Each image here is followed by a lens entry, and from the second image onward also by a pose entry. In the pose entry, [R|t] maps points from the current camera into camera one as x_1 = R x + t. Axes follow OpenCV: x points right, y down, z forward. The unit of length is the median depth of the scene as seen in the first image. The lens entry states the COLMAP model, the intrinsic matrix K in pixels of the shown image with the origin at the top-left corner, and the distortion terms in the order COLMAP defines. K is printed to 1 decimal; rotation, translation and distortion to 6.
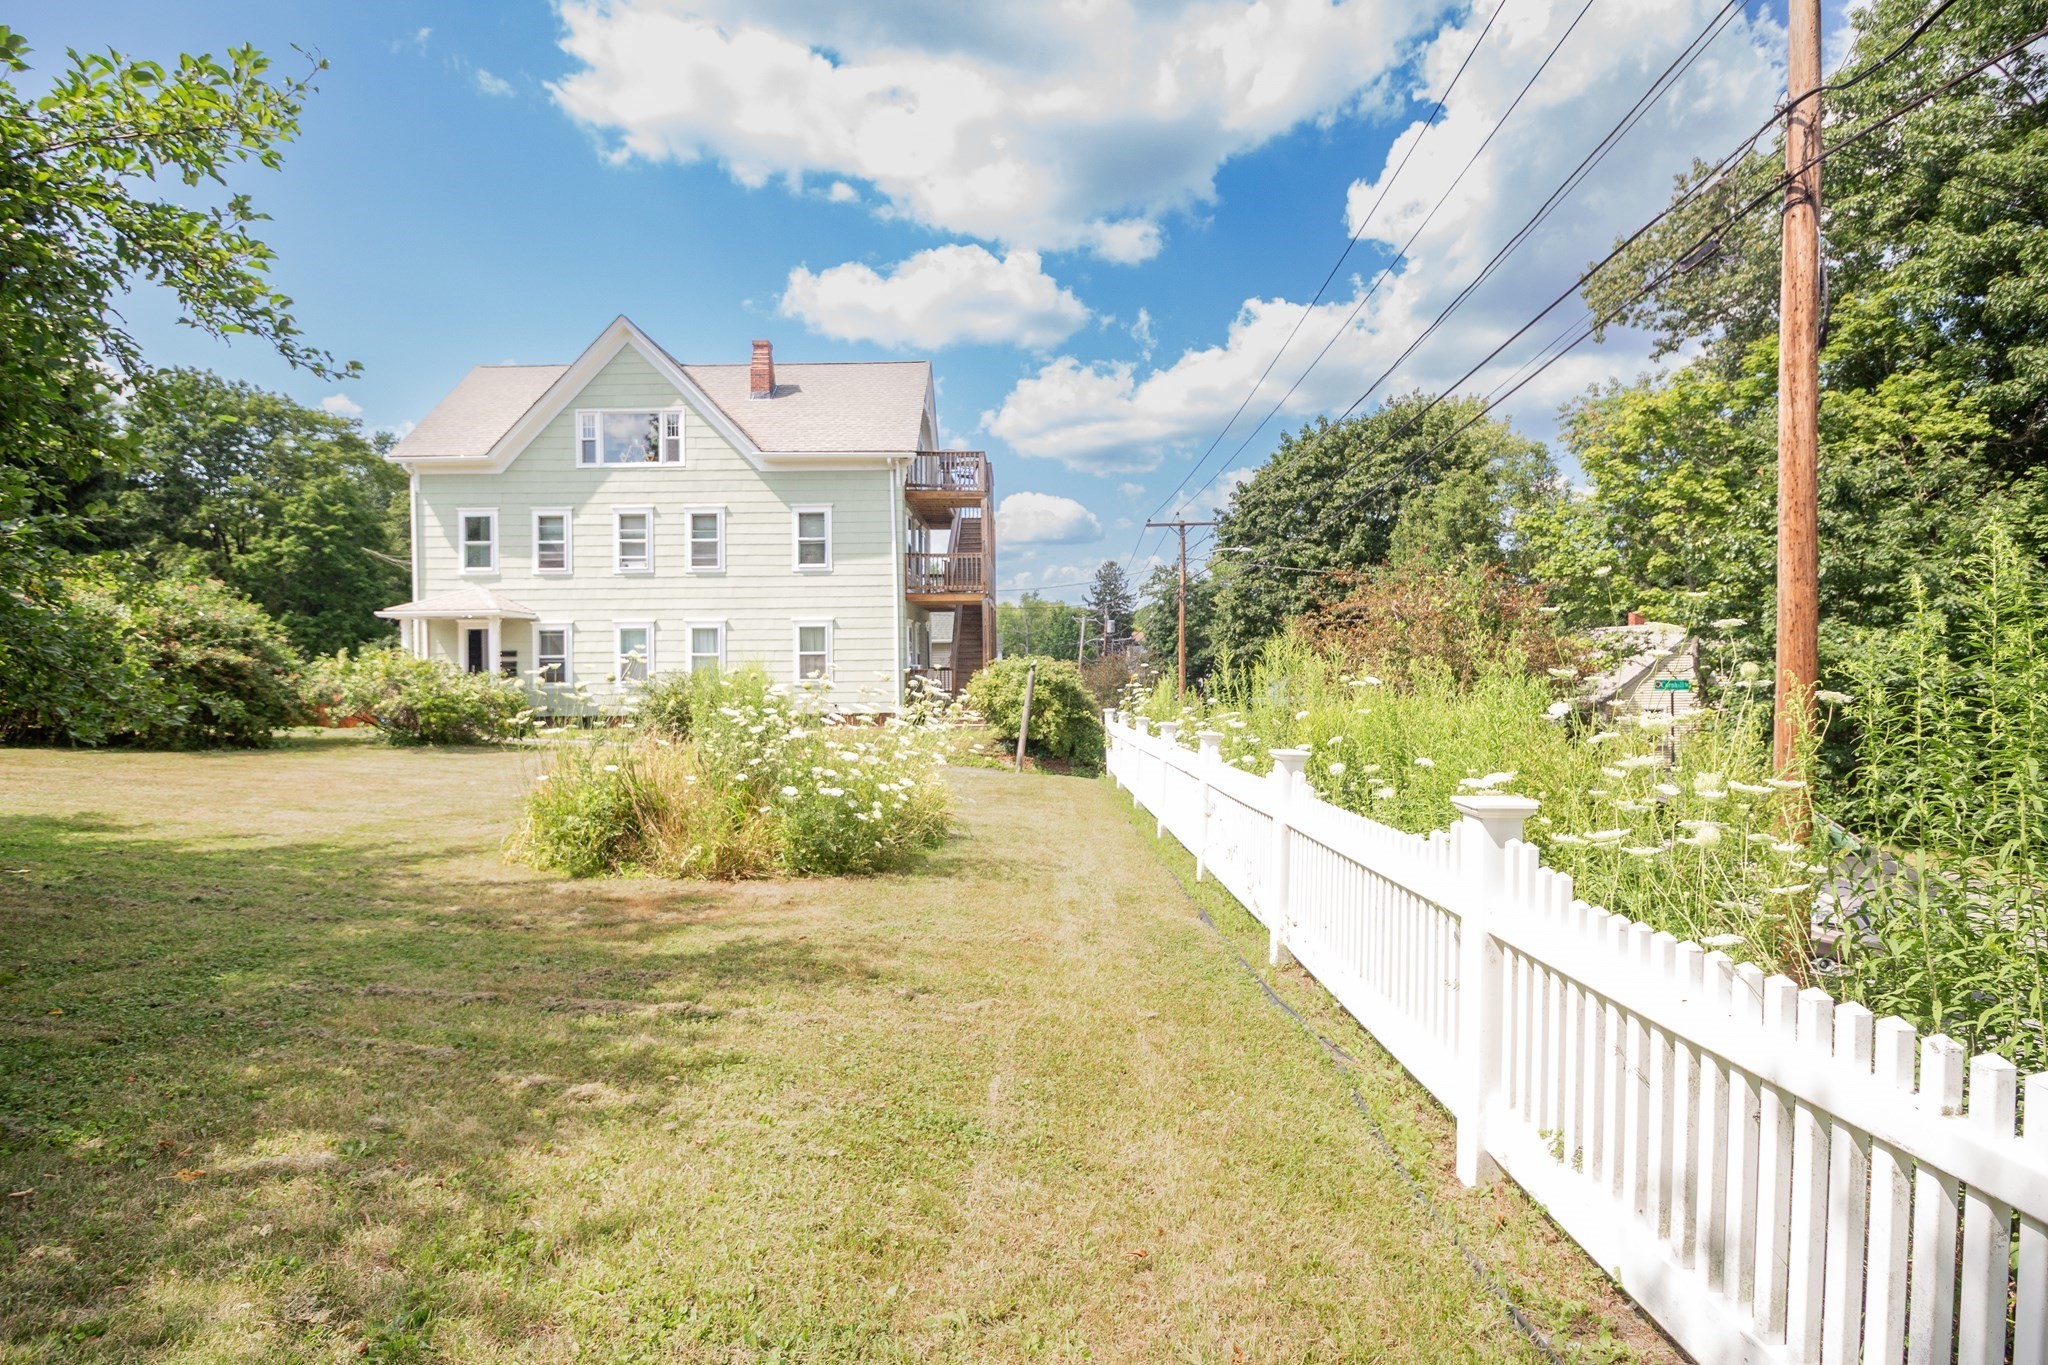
lens RADIAL K [[938.5, 0, 1024.0], [0, 938.5, 672.7], [0, 0, 1]] dist [-0.001496, -0.000085]
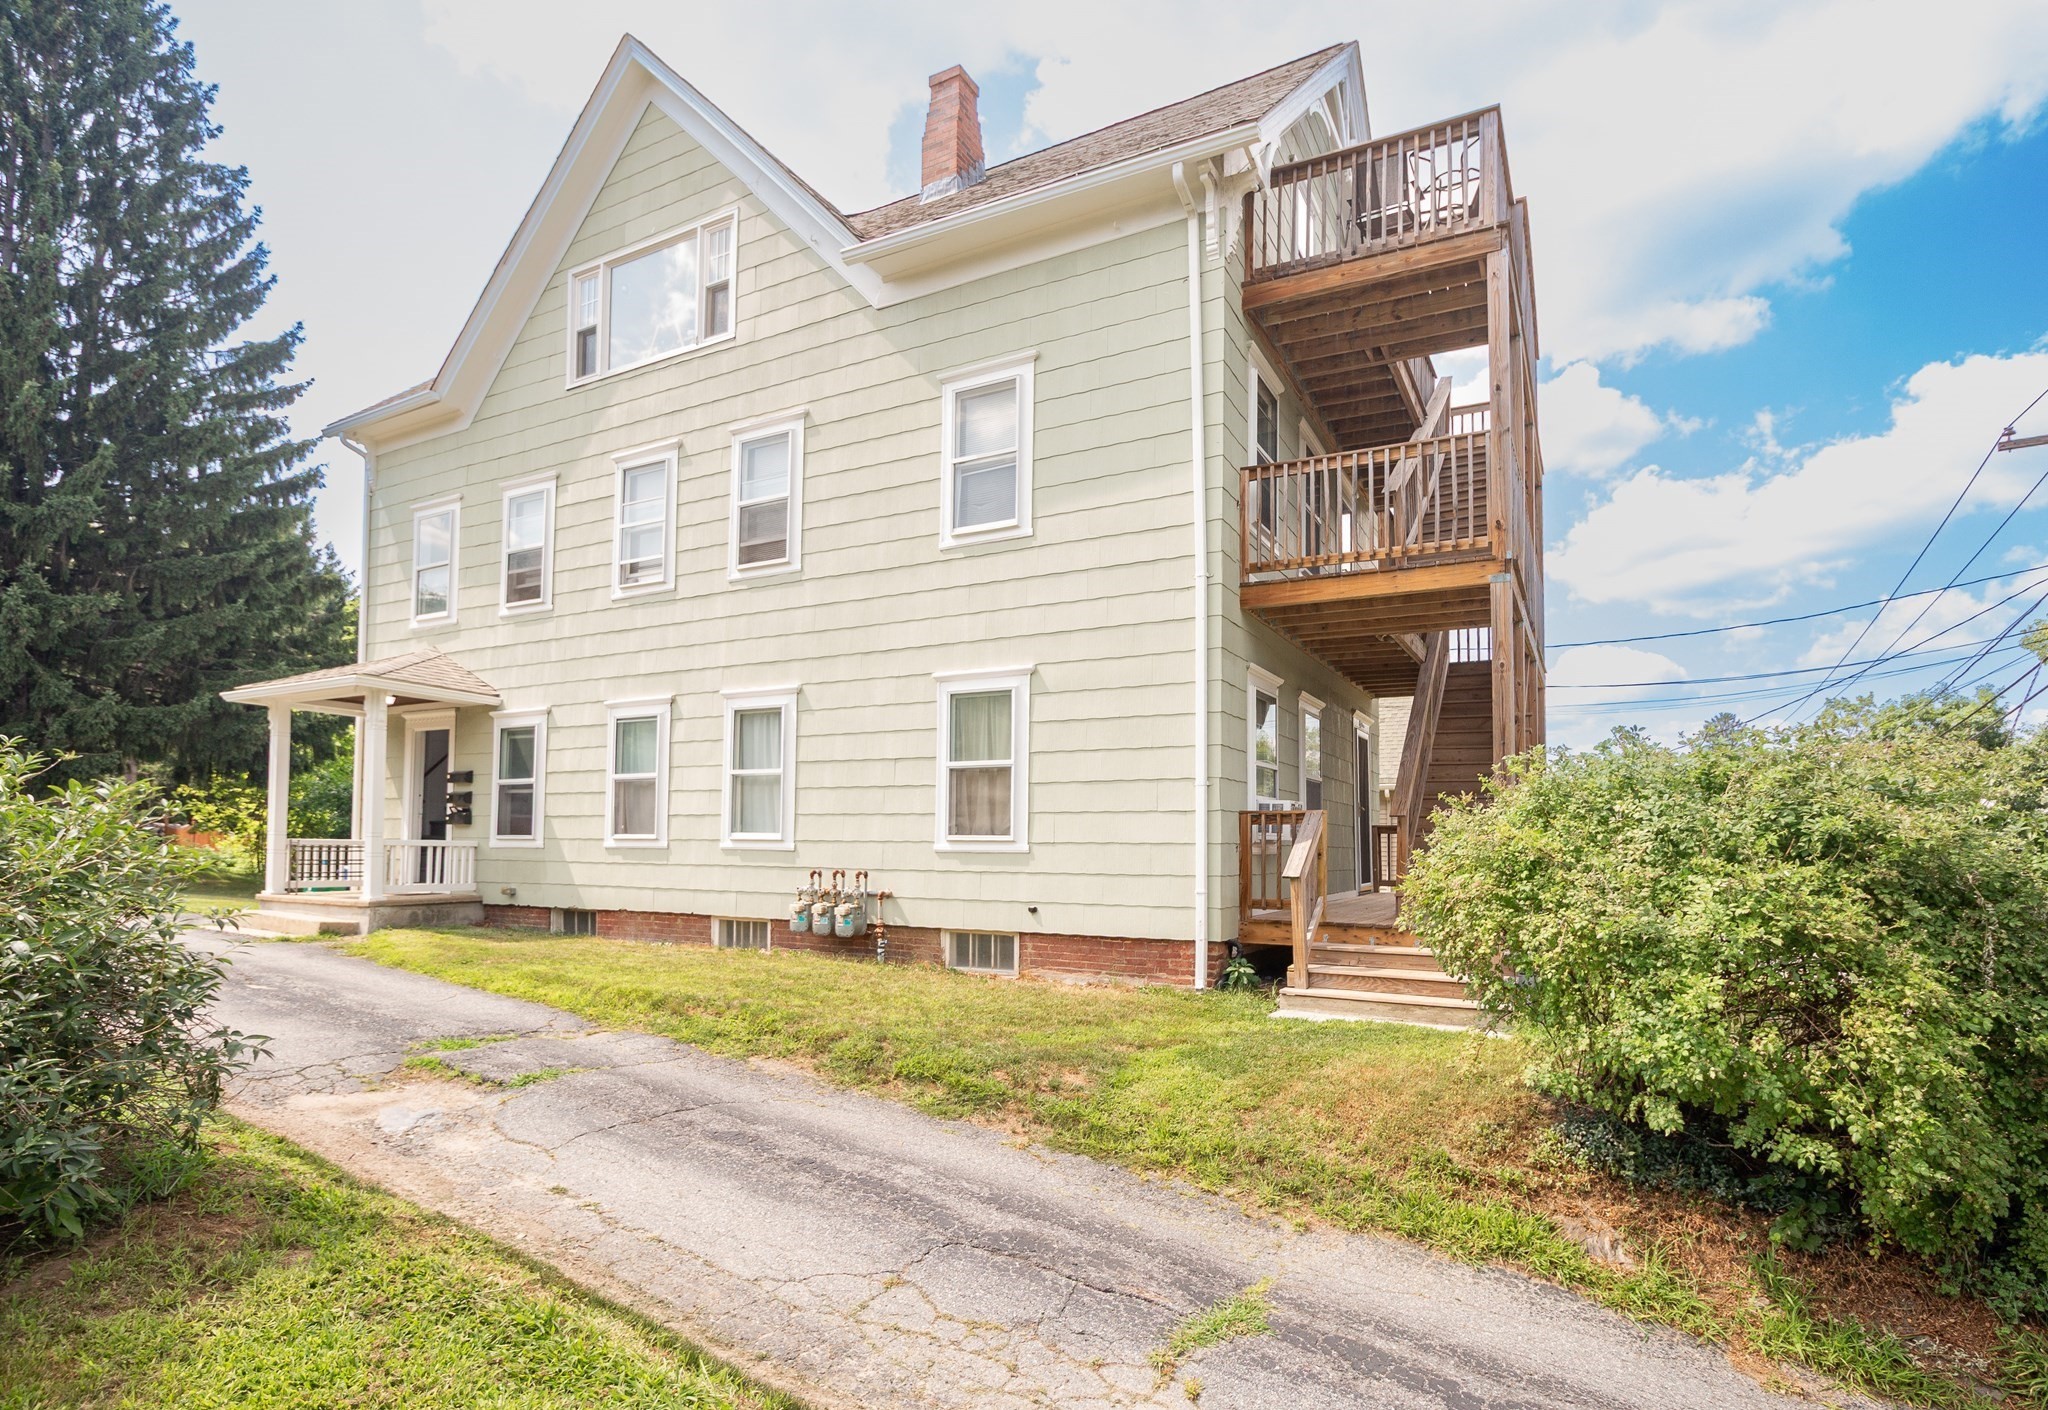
lens RADIAL K [[1049.4, 0, 1018.0], [0, 1049.4, 811.5], [0, 0, 1]] dist [-0.022060, -0.000122]
pose [[0.878515, 0.001433, -0.477713, -0.027314], [-0.022566, 0.999004, -0.038502, 0.019694], [0.477182, 0.044605, 0.877672, 0.983965]]
